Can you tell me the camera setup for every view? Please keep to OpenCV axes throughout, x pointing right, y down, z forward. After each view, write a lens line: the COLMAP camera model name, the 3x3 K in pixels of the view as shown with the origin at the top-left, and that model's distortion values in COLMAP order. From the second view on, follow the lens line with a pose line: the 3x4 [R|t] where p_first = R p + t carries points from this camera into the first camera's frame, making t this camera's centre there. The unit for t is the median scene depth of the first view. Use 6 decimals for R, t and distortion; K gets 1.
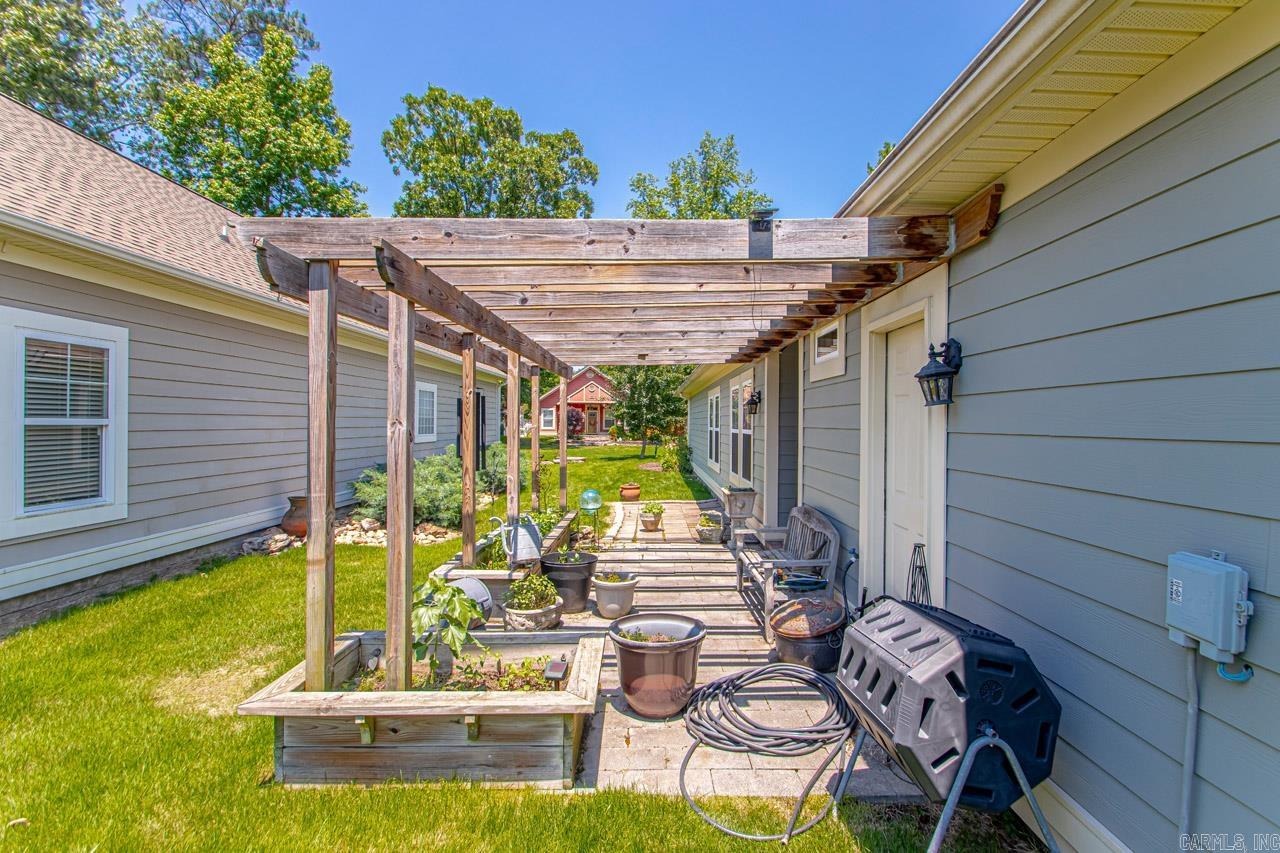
lens RADIAL K [[602.8, 0, 665.0], [0, 602.8, 426.9], [0, 0, 1]] dist [-0.000630, -0.000522]
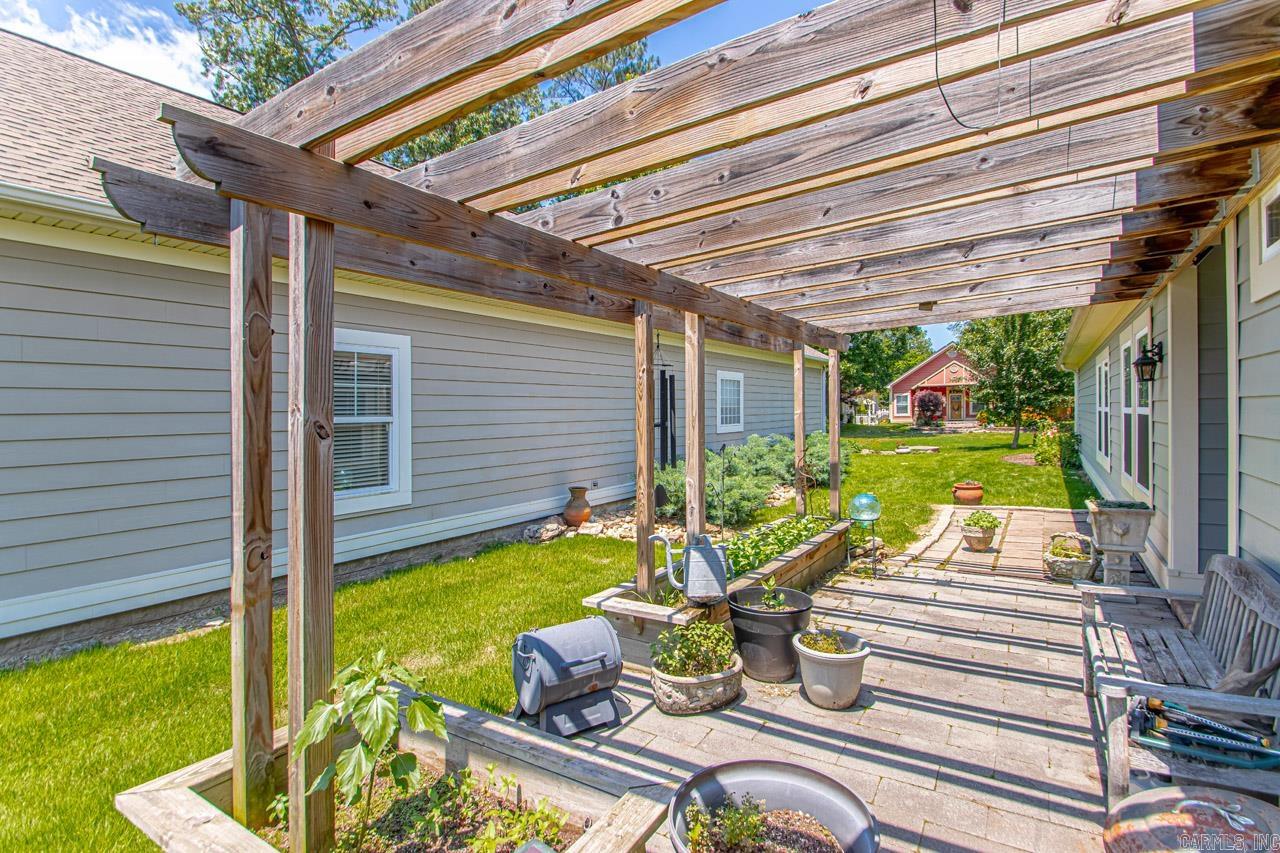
lens RADIAL K [[597.6, 0, 649.1], [0, 597.6, 427.7], [0, 0, 1]] dist [0.016257, -0.016342]
pose [[0.825152, -0.015900, -0.564688, 0.040632], [0.027241, 0.999561, 0.011662, 0.002705], [0.564254, -0.025006, 0.825222, 0.121907]]
